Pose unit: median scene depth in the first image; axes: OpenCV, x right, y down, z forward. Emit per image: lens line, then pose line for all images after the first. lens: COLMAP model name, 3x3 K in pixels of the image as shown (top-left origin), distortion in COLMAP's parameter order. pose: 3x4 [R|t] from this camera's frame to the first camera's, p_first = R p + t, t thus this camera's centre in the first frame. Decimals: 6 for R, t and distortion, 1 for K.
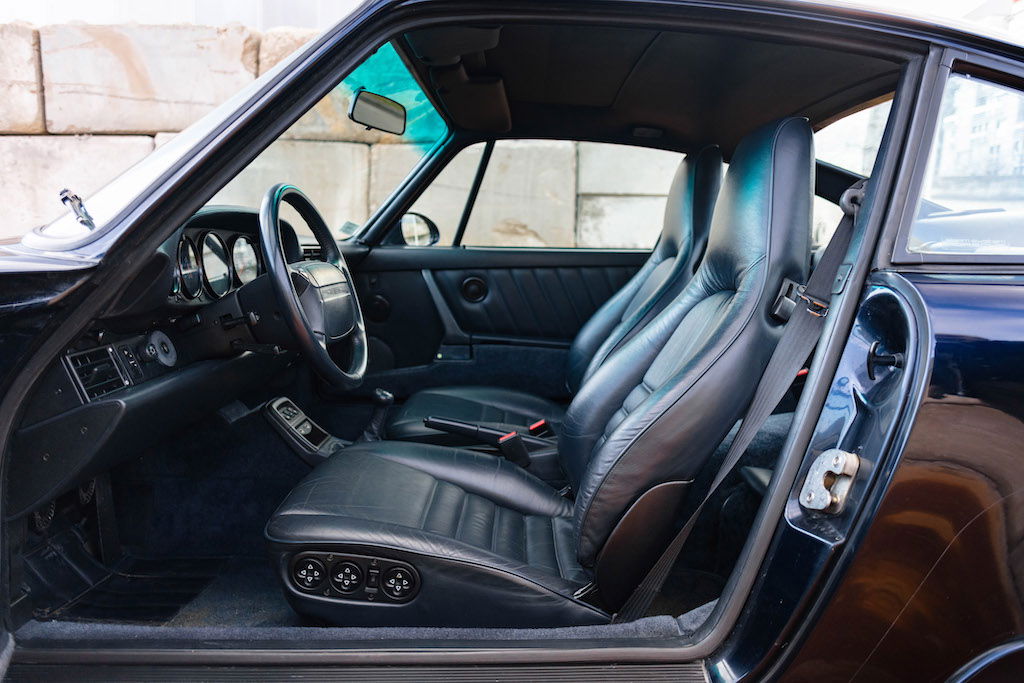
lens RADIAL K [[686.1, 0, 515.6], [0, 686.1, 338.2], [0, 0, 1]] dist [0.027641, -0.011113]
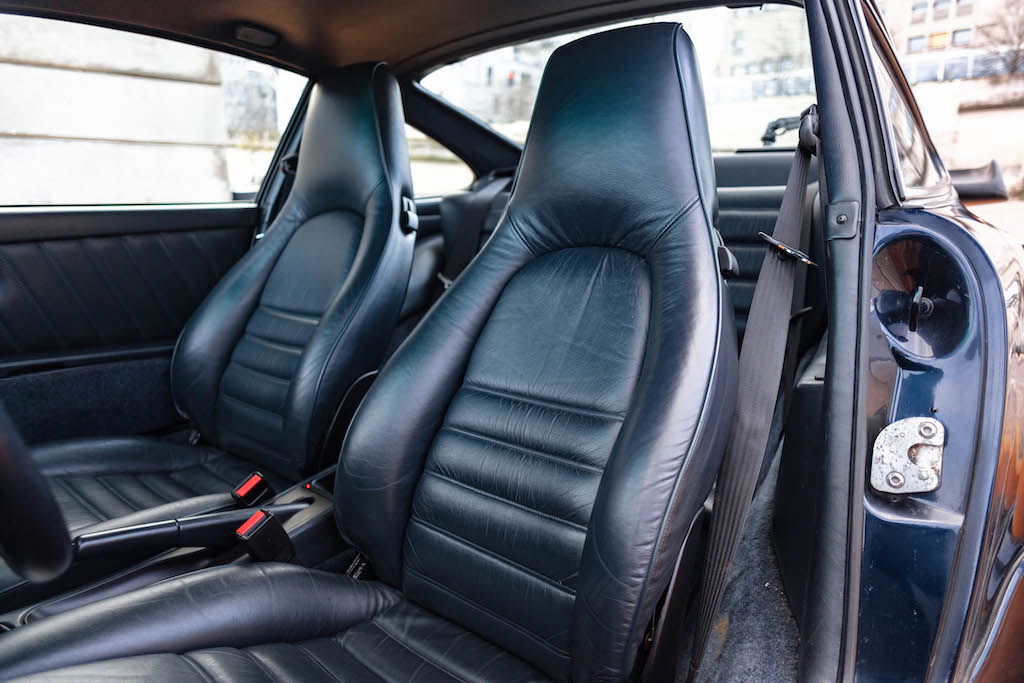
lens RADIAL K [[686.1, 0, 511.5], [0, 686.1, 343.1], [0, 0, 1]] dist [0.027641, -0.011113]
pose [[0.671679, -0.173420, 0.720259, -0.187713], [0.124183, 0.984816, 0.121311, -0.038752], [-0.730360, 0.007962, 0.683016, 0.303301]]
